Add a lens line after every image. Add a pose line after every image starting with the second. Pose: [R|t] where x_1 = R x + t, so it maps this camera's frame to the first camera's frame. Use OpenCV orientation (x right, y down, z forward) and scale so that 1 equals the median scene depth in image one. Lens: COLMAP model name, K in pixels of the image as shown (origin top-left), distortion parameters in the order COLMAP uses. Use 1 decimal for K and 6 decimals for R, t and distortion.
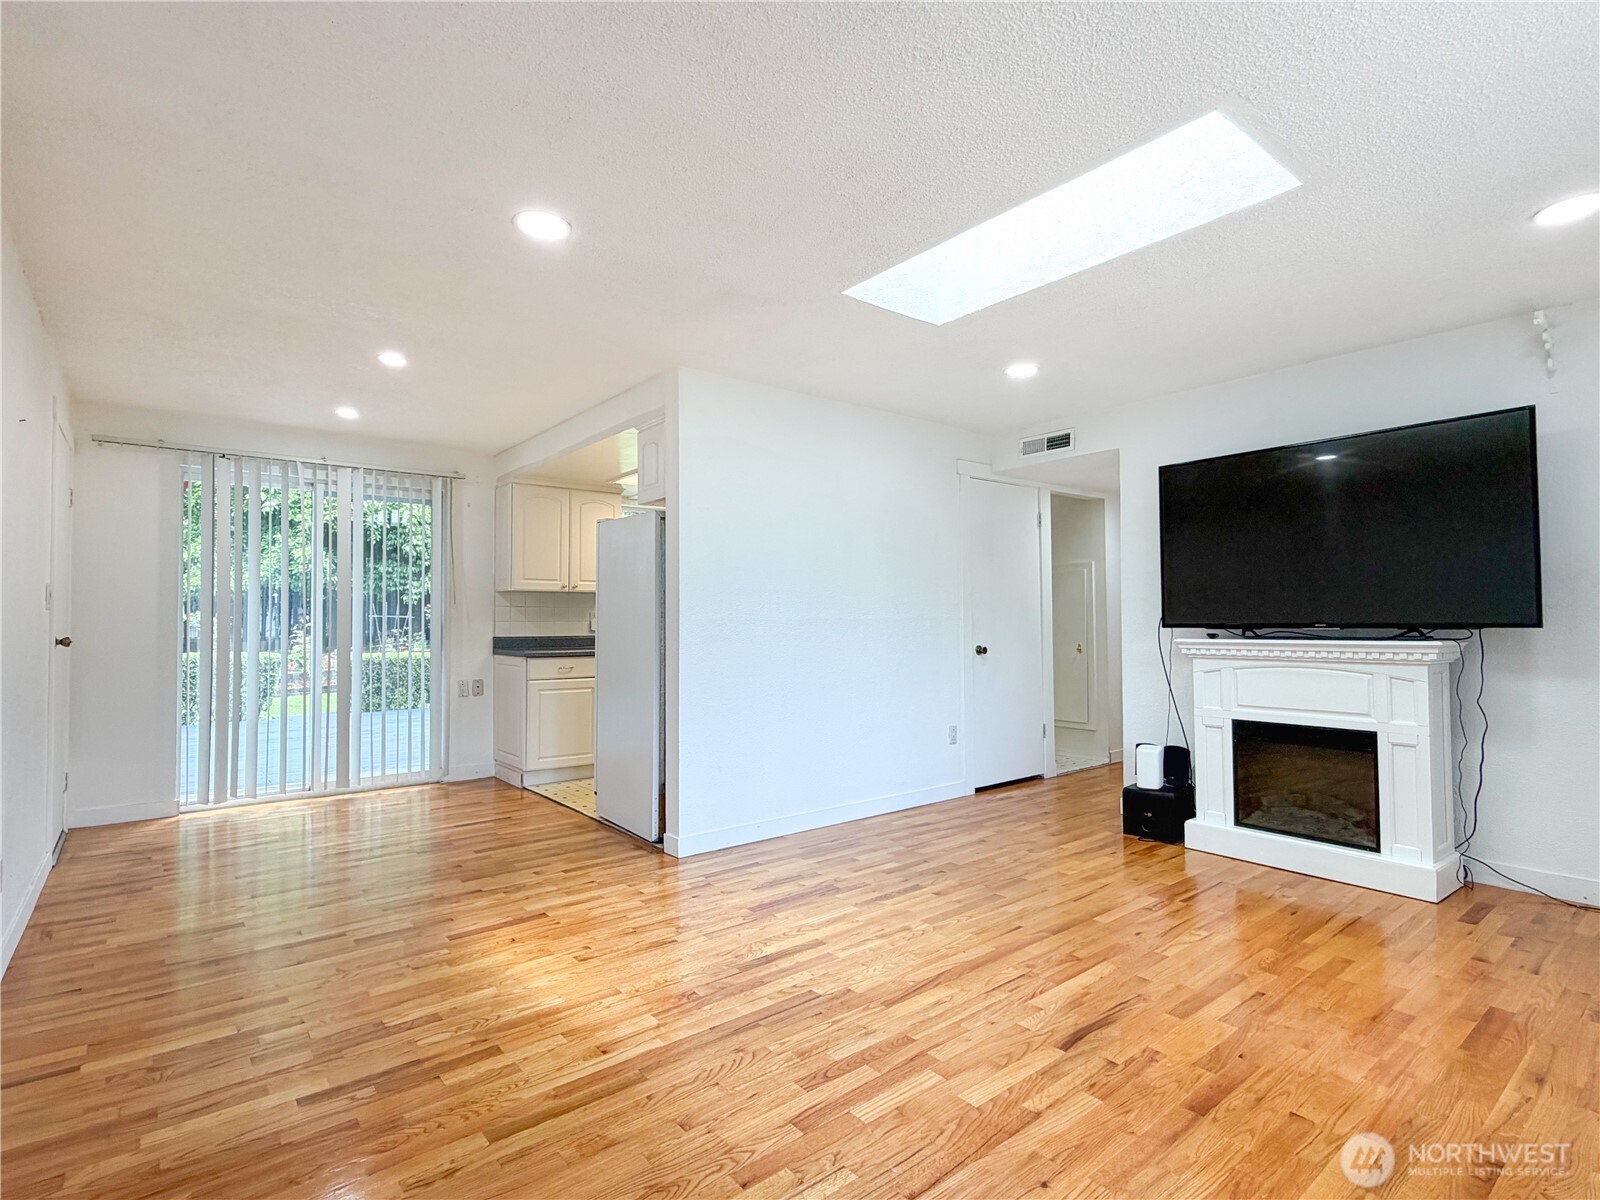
lens RADIAL K [[789.4, 0, 805.4], [0, 789.4, 609.5], [0, 0, 1]] dist [-0.002292, 0.000175]
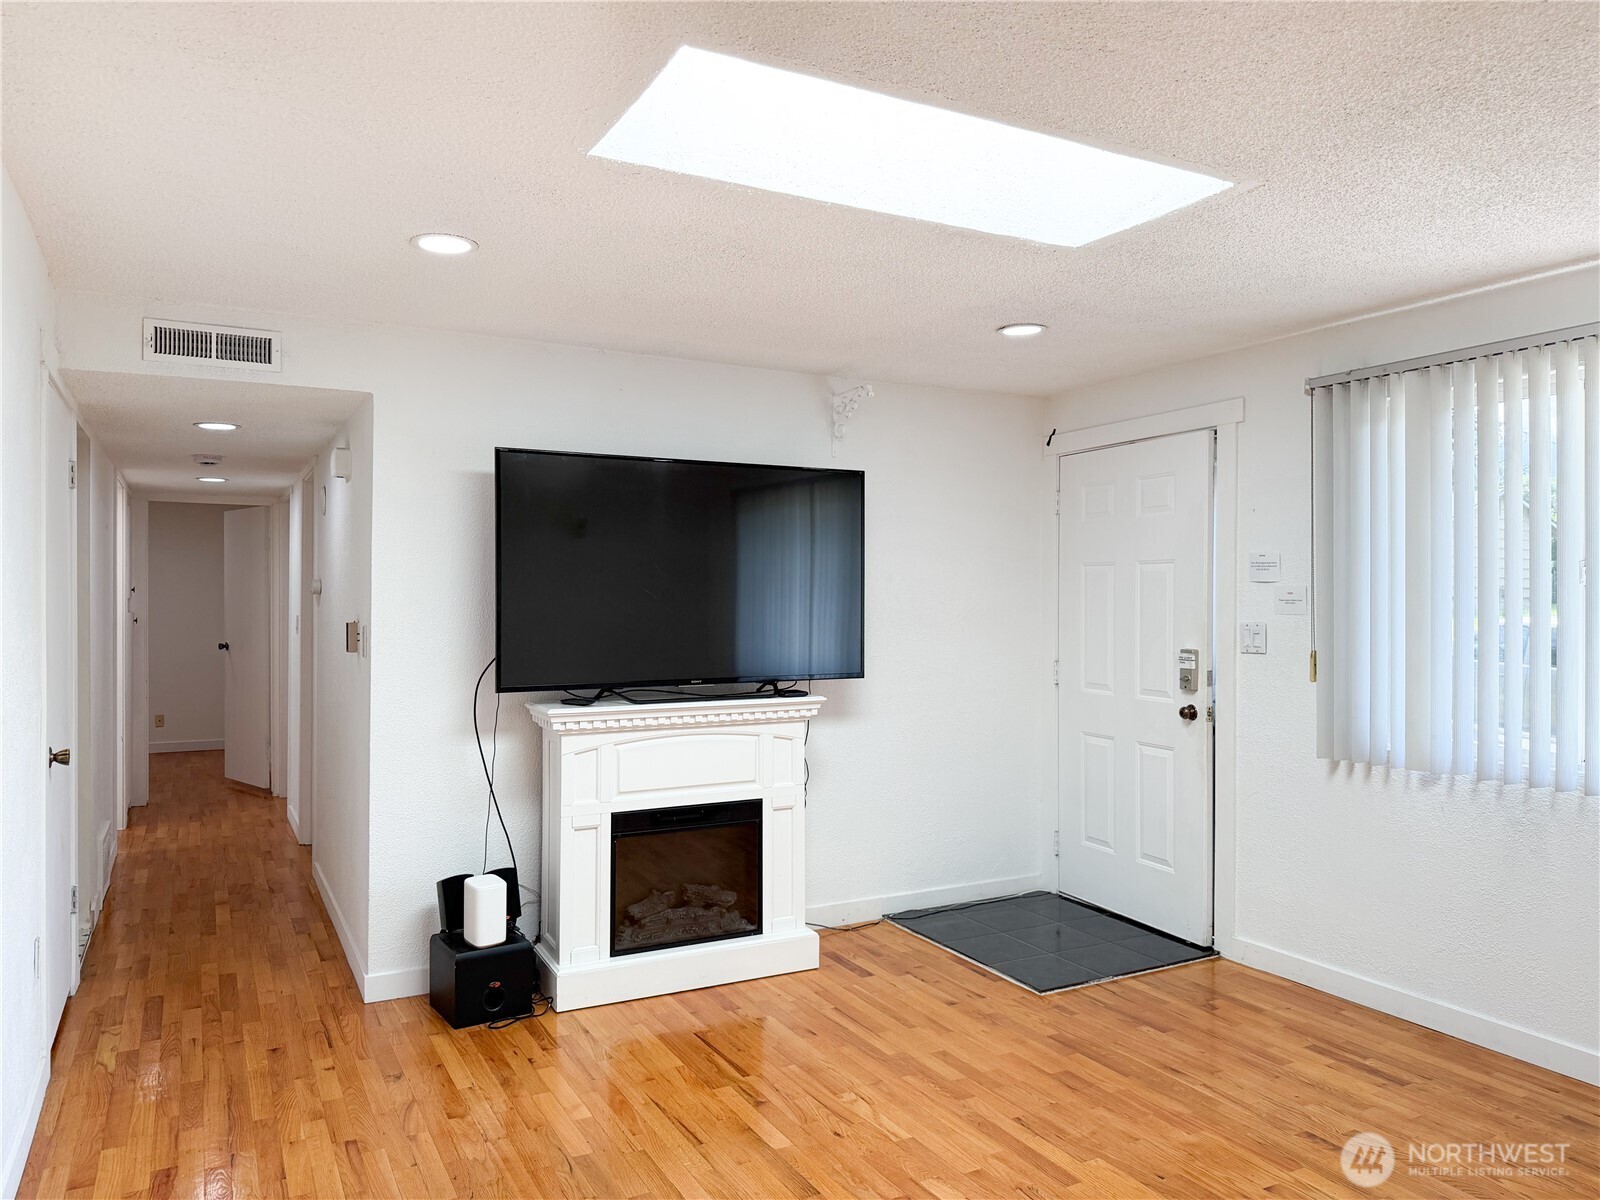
lens RADIAL K [[1121.2, 0, 802.6], [0, 1121.2, 592.2], [0, 0, 1]] dist [0.048981, -0.085465]
pose [[0.190107, 0.014662, 0.981654, -0.517862], [-0.017599, 0.999779, -0.011524, -0.066214], [-0.981606, -0.015086, 0.190323, 0.701924]]
